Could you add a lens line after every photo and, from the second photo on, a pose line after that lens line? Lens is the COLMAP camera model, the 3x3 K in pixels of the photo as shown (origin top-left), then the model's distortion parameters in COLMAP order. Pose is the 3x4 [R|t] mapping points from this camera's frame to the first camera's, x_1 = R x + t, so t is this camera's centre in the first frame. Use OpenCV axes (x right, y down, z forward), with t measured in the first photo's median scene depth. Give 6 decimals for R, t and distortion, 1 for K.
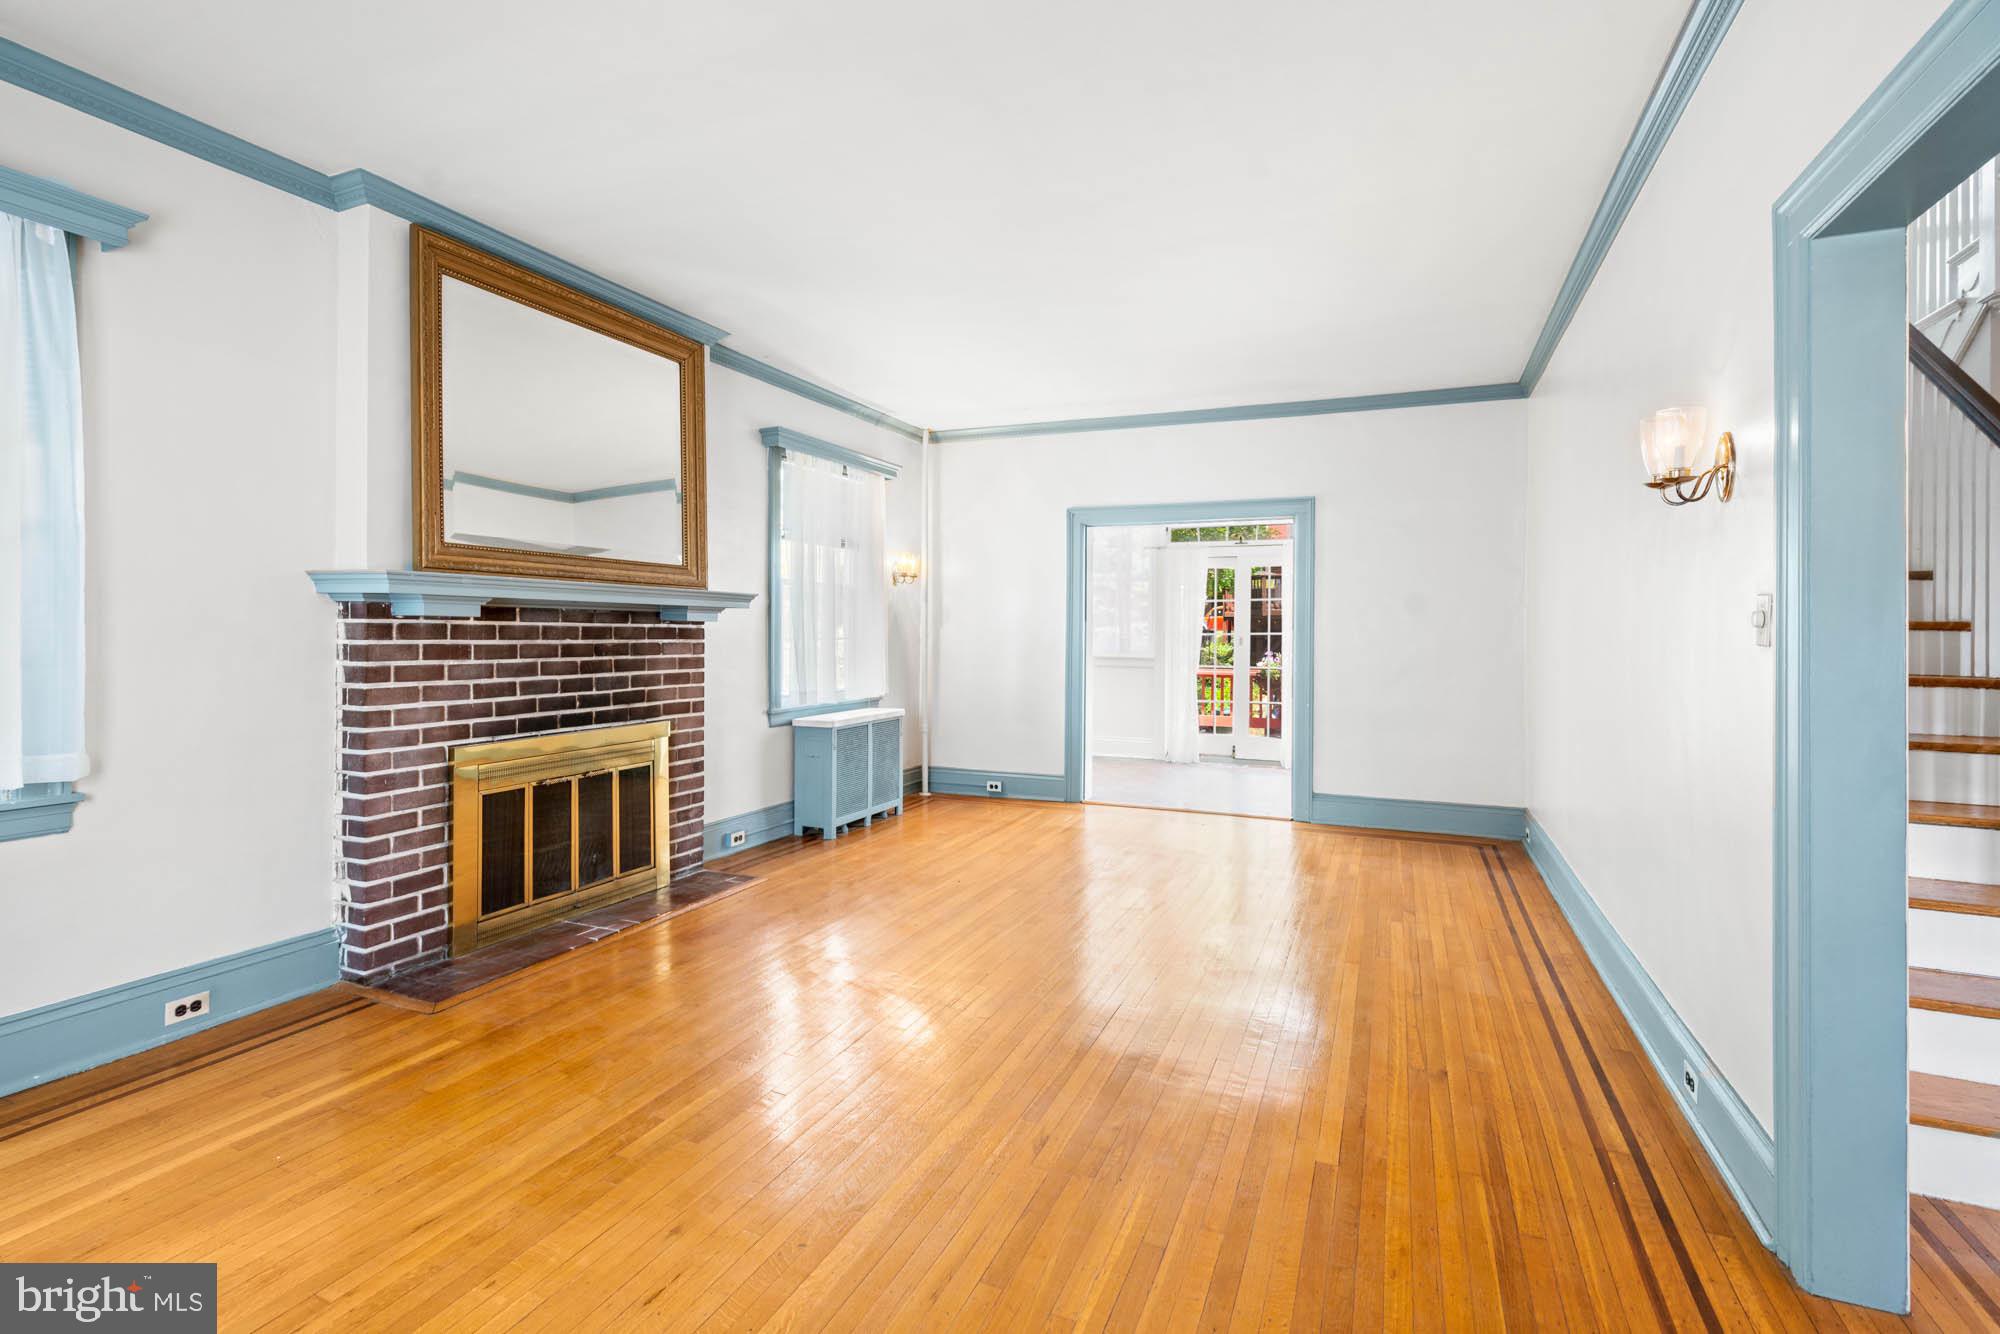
lens RADIAL K [[938.8, 0, 1000.9], [0, 938.8, 636.9], [0, 0, 1]] dist [-0.004127, 0.006872]
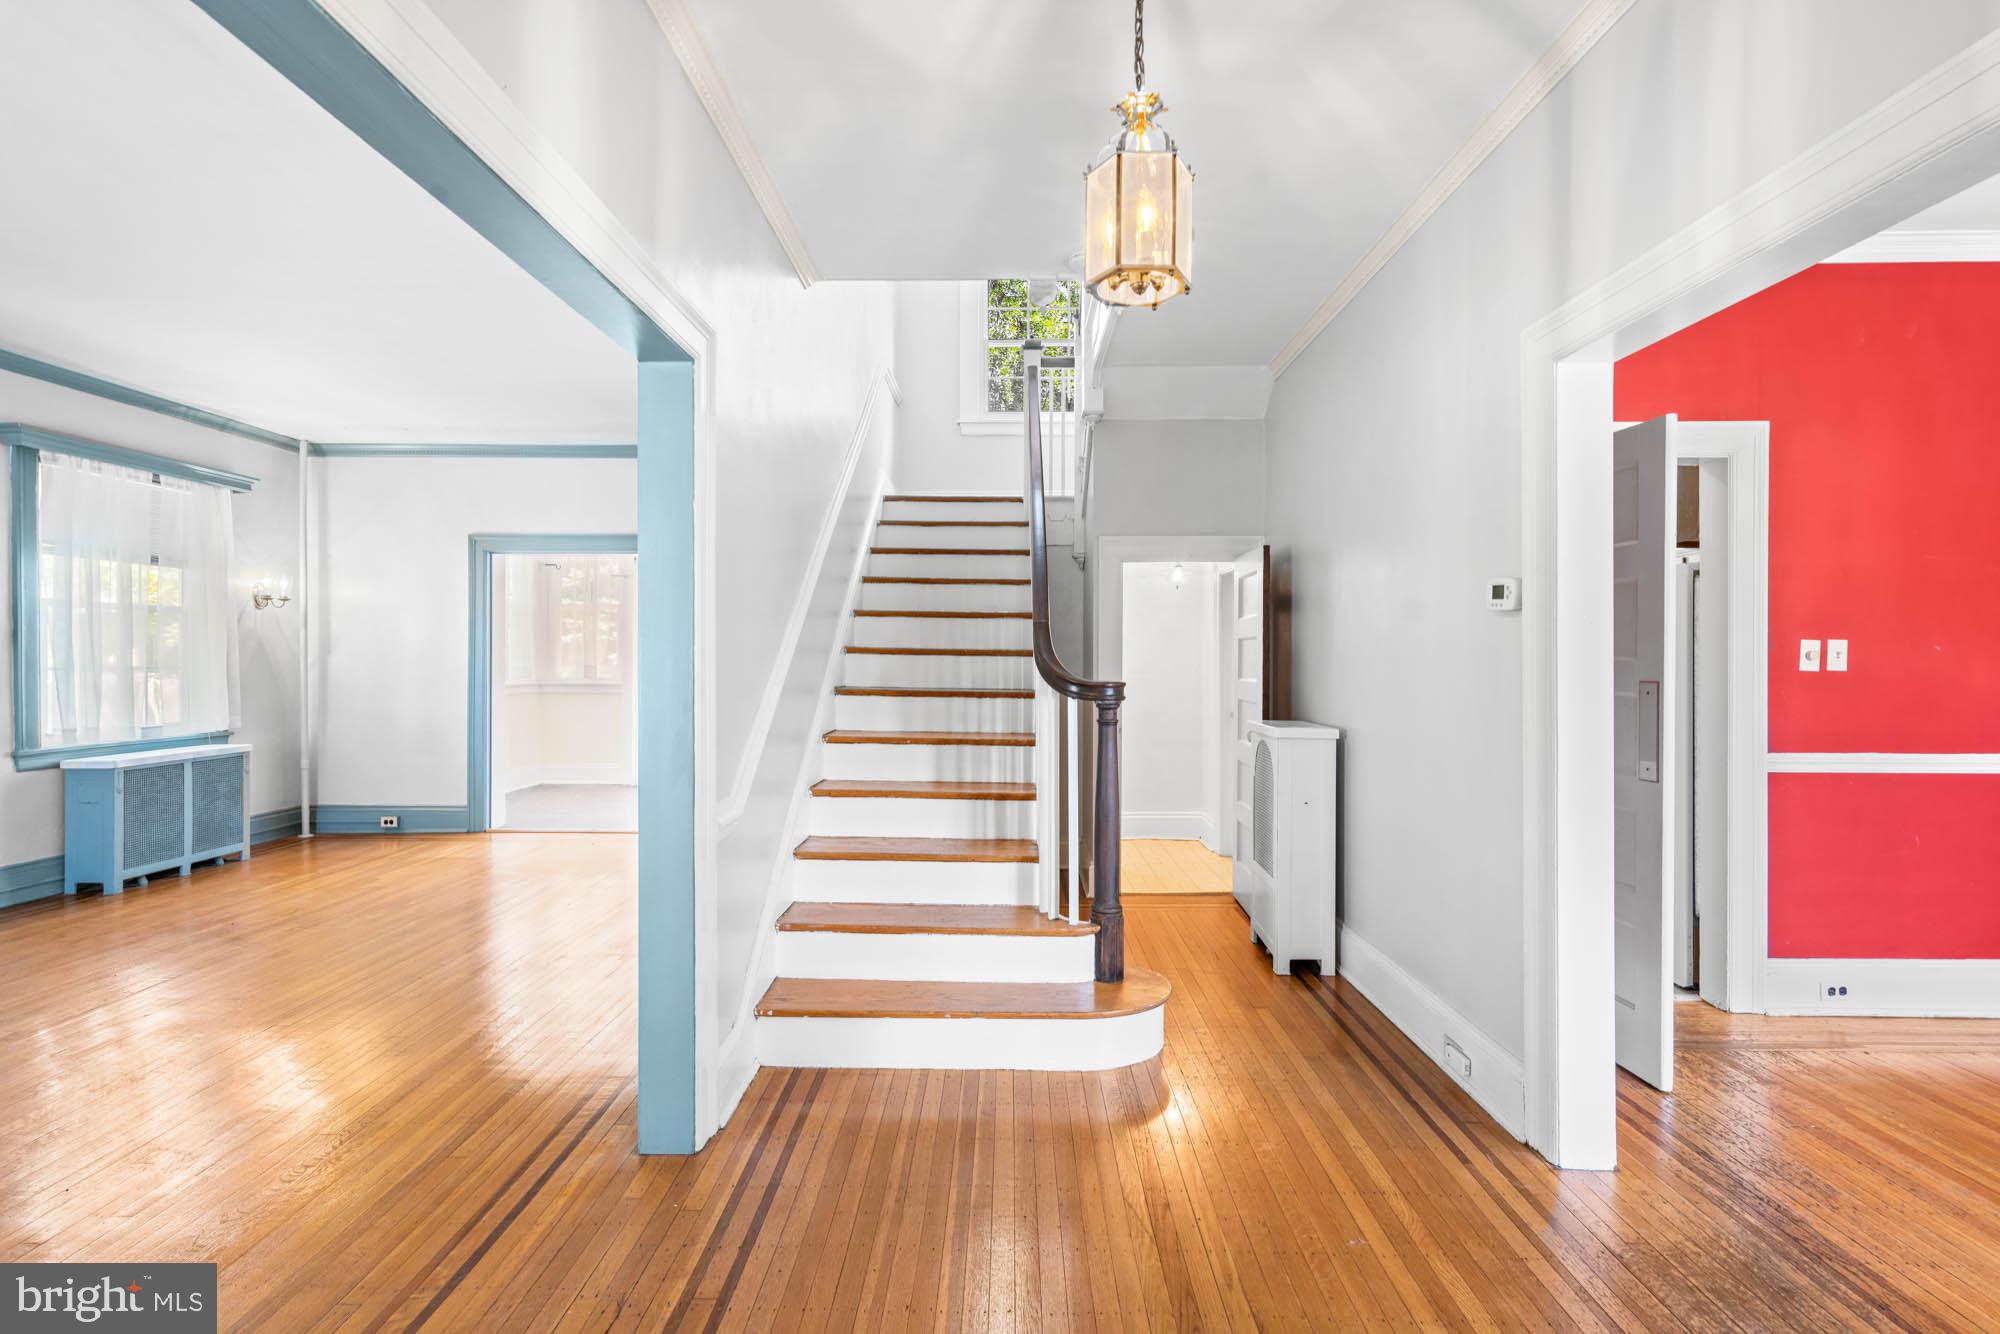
lens RADIAL K [[922.5, 0, 994.6], [0, 922.5, 659.5], [0, 0, 1]] dist [0.002199, 0.001078]
pose [[0.926502, -0.004032, 0.376267, 0.338776], [0.005720, 0.999978, -0.003370, 0.001947], [-0.376245, 0.005275, 0.926505, -0.158489]]
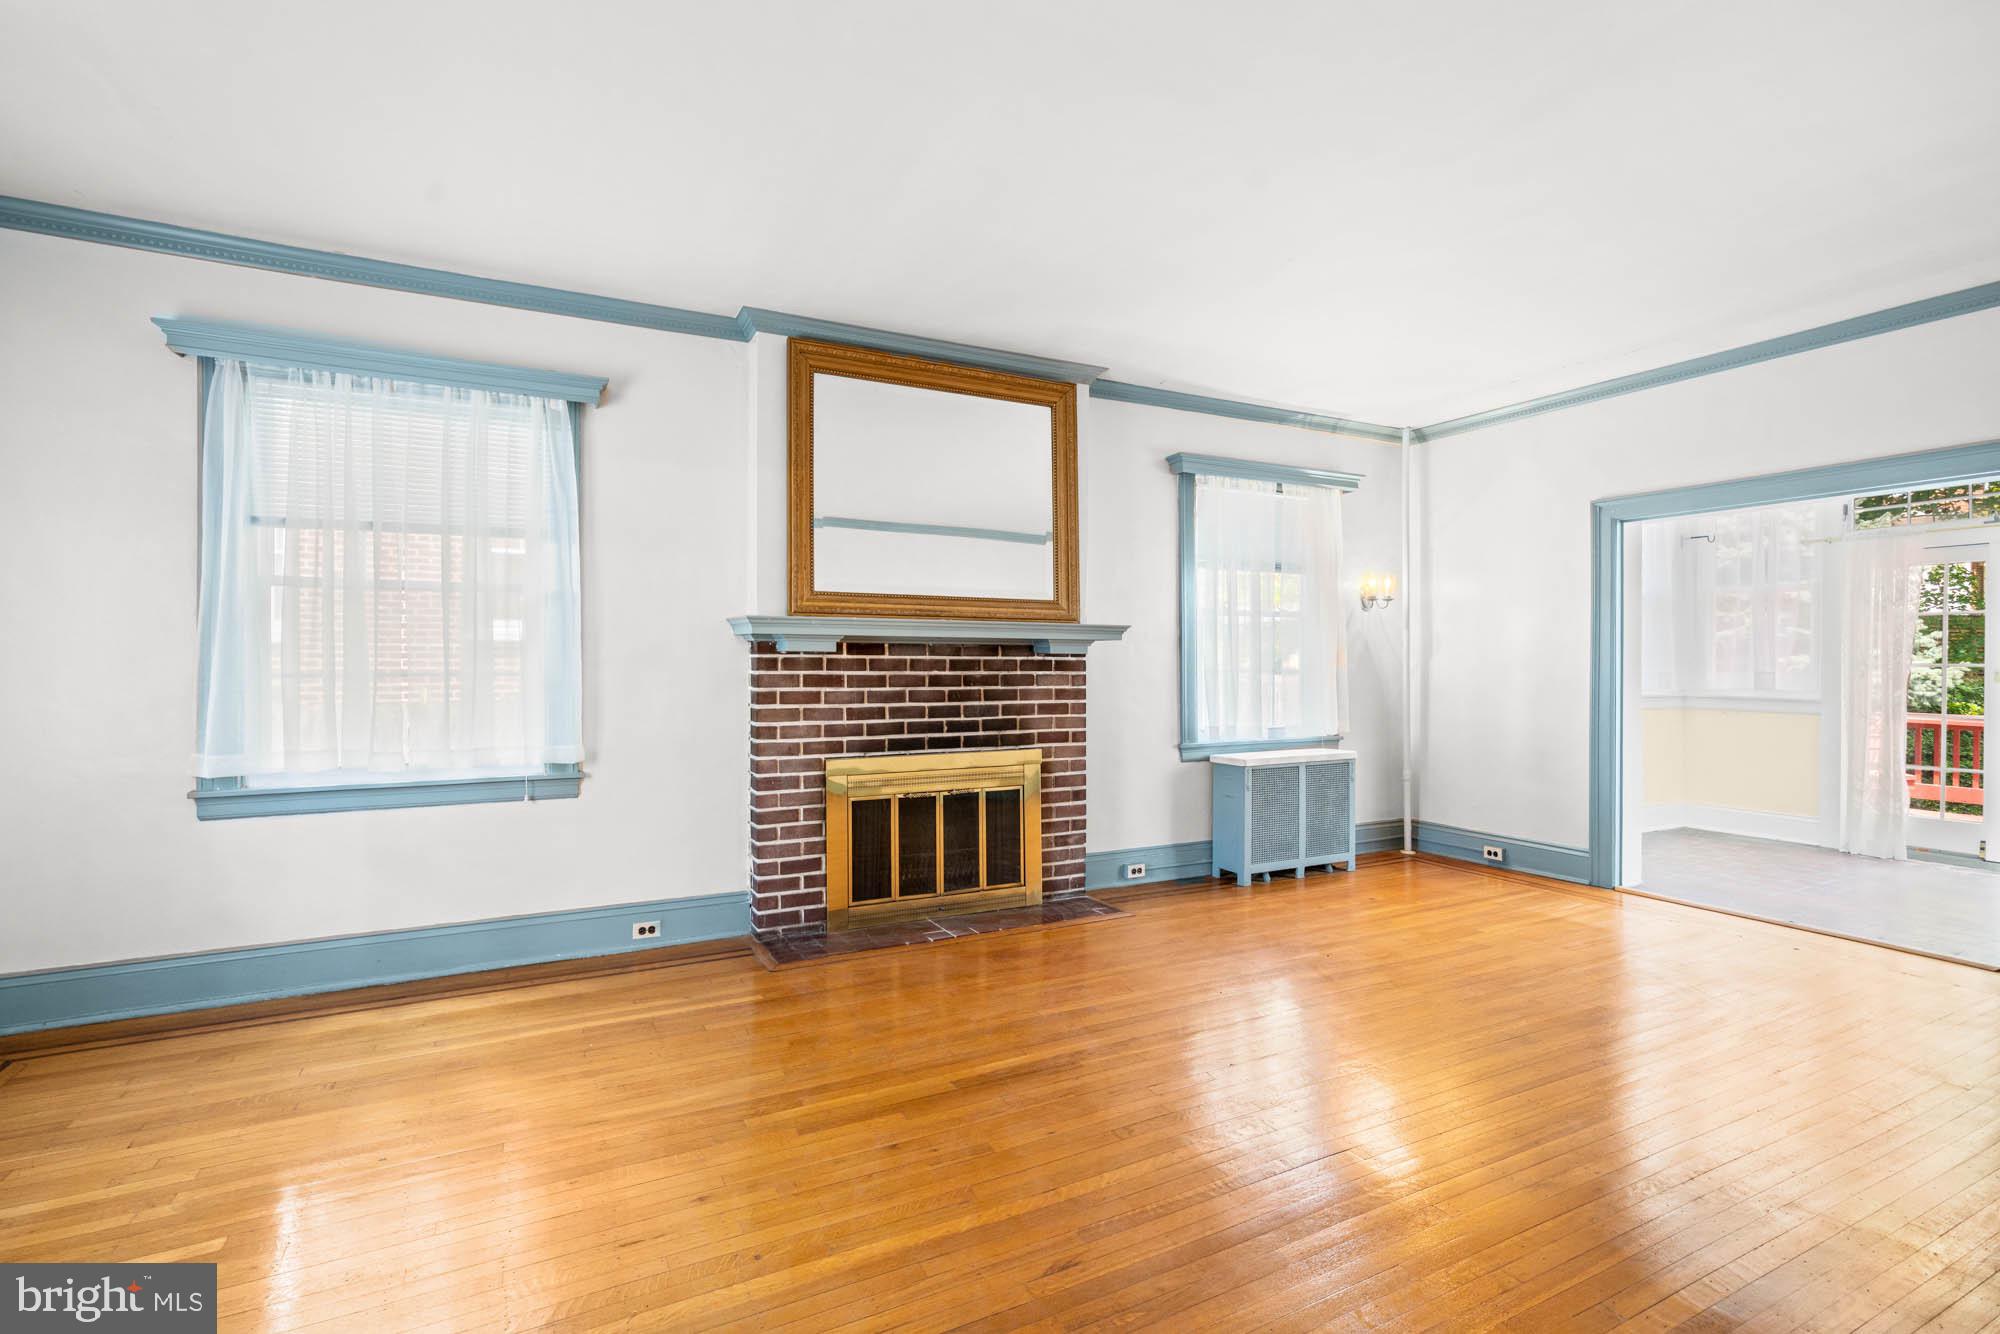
lens RADIAL K [[925.9, 0, 981.2], [0, 925.9, 671.1], [0, 0, 1]] dist [-0.003203, 0.000303]
pose [[0.765498, -0.001319, -0.643437, 0.272761], [0.000545, 0.999999, -0.001401, 0.004121], [0.643438, 0.000722, 0.765498, 0.166850]]
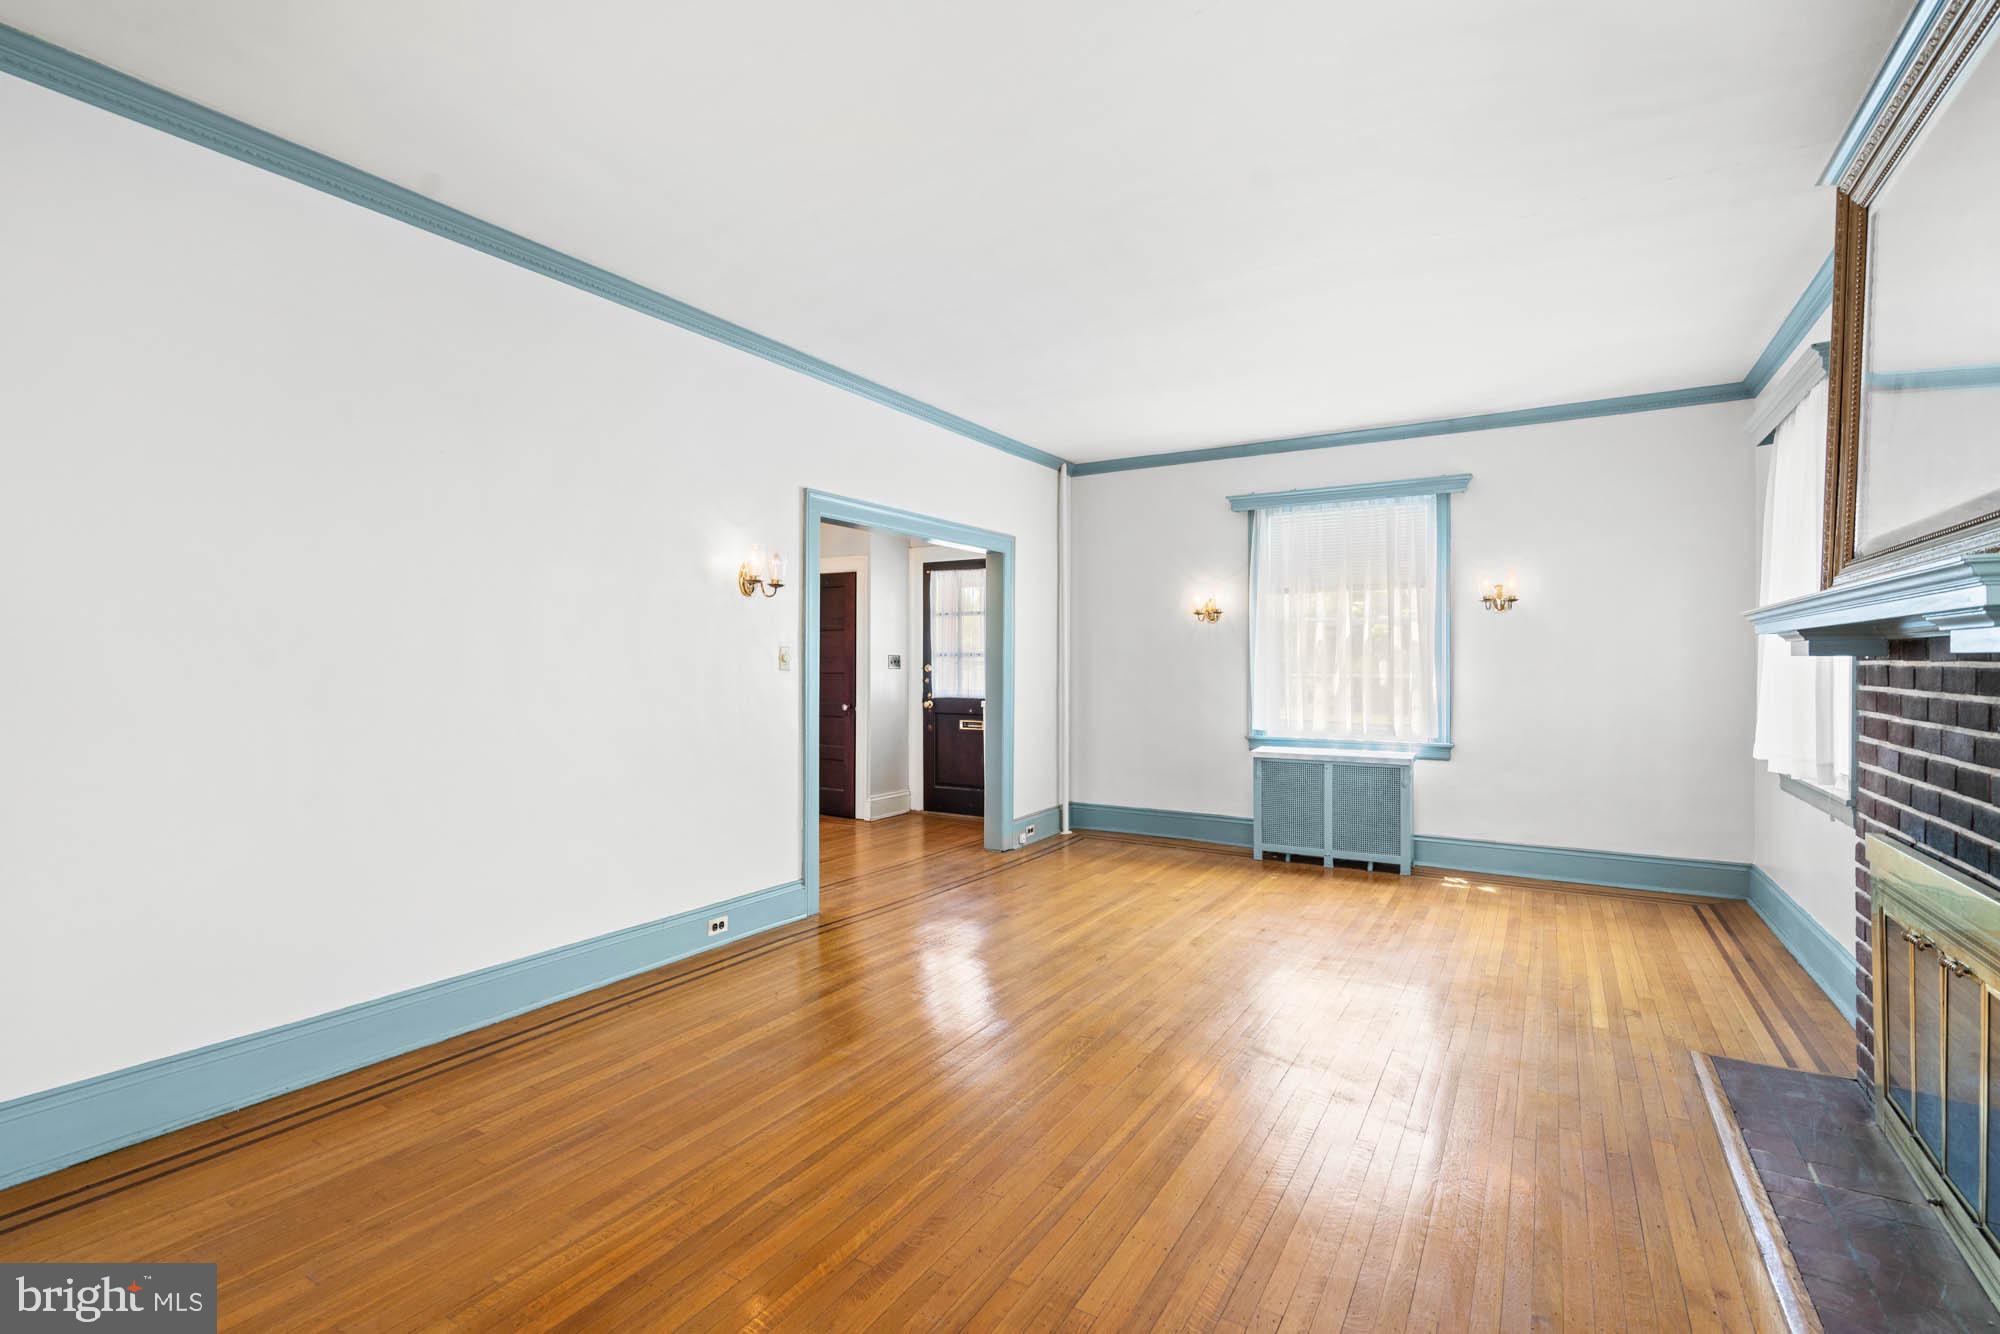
lens RADIAL K [[922.5, 0, 994.6], [0, 922.5, 659.5], [0, 0, 1]] dist [0.002199, 0.001078]
pose [[-0.154080, -0.015407, -0.987938, 1.194888], [-0.010503, 0.999847, -0.013955, 0.002532], [0.988003, 0.008227, -0.154219, 1.112957]]
